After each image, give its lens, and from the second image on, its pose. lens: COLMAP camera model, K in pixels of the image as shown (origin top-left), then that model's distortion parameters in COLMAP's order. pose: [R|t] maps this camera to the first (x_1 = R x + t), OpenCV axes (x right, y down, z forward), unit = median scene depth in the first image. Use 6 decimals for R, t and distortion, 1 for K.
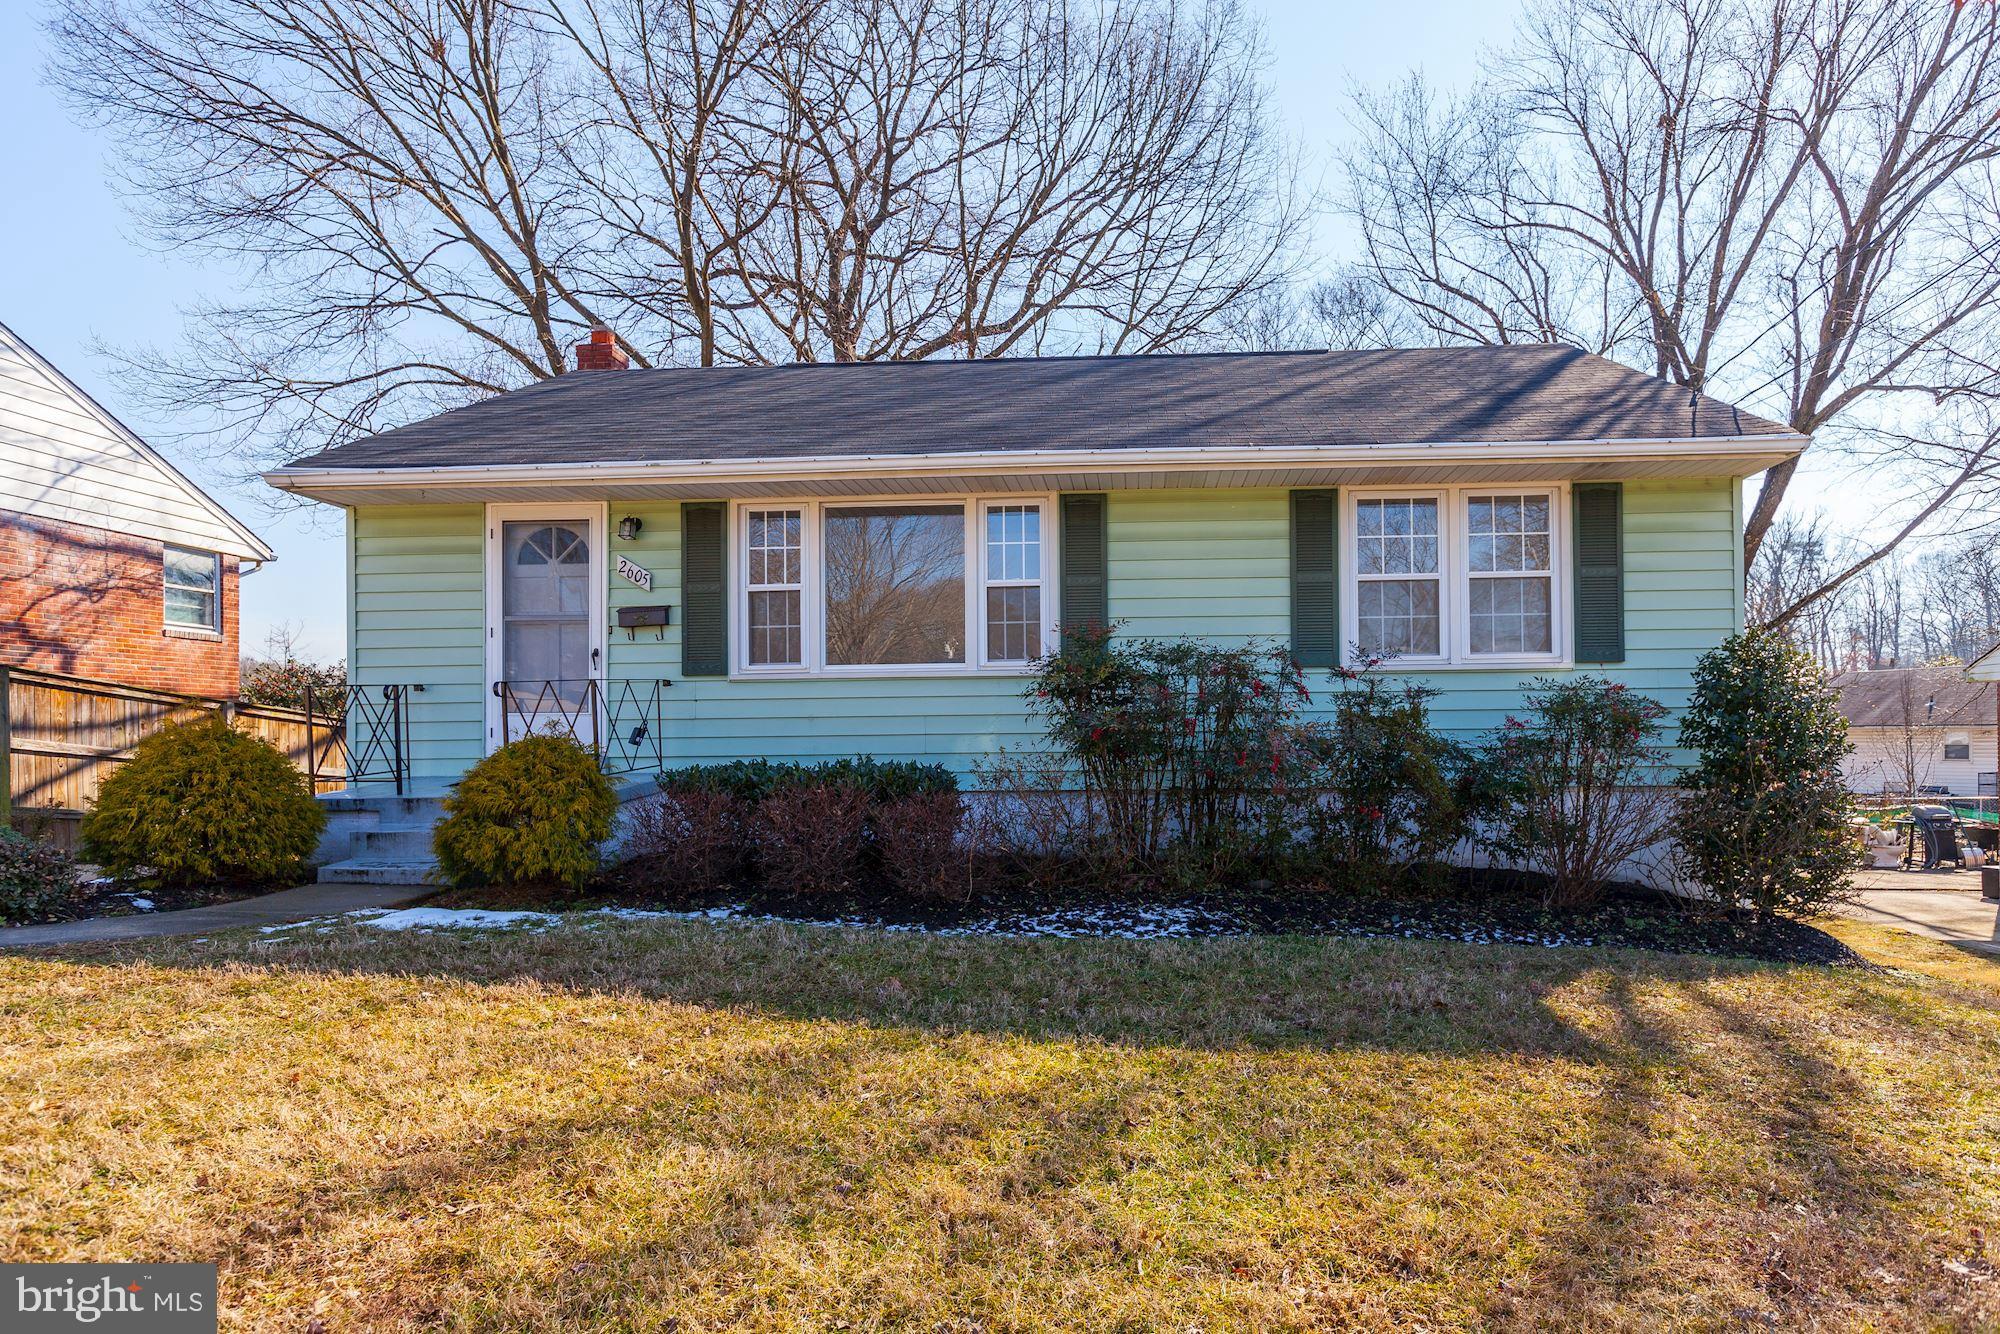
lens RADIAL K [[1115.4, 0, 998.3], [0, 1115.4, 677.6], [0, 0, 1]] dist [-0.005415, -0.000251]
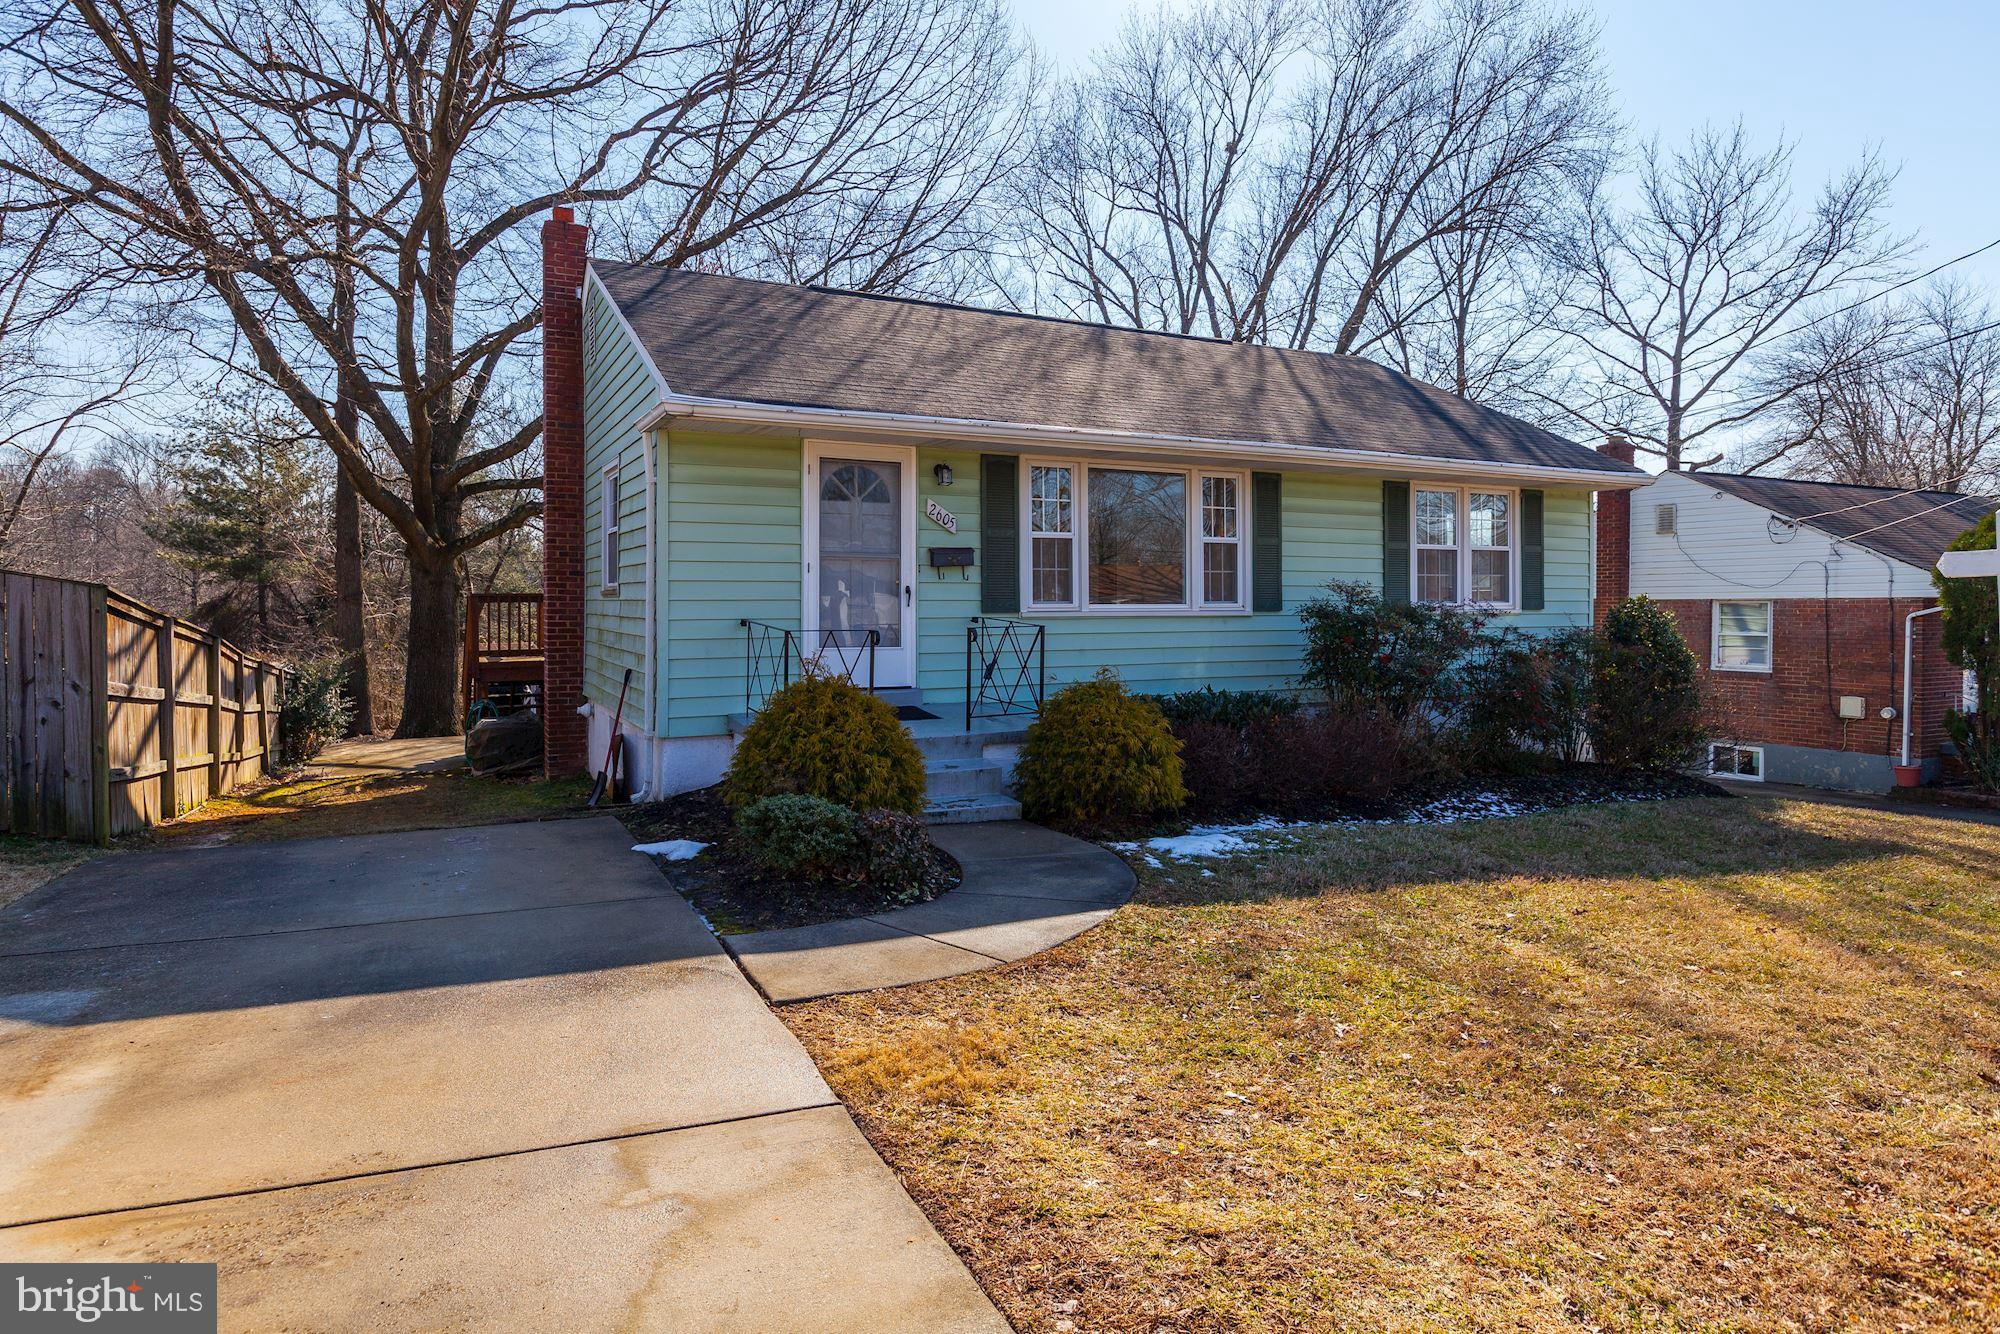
lens RADIAL K [[1115.4, 0, 1005.4], [0, 1115.4, 667.4], [0, 0, 1]] dist [-0.005415, -0.000251]
pose [[0.877645, -0.013427, 0.479123, -0.788954], [-0.004622, 0.999324, 0.036470, 0.012537], [-0.479289, -0.034222, 0.876990, 0.023174]]
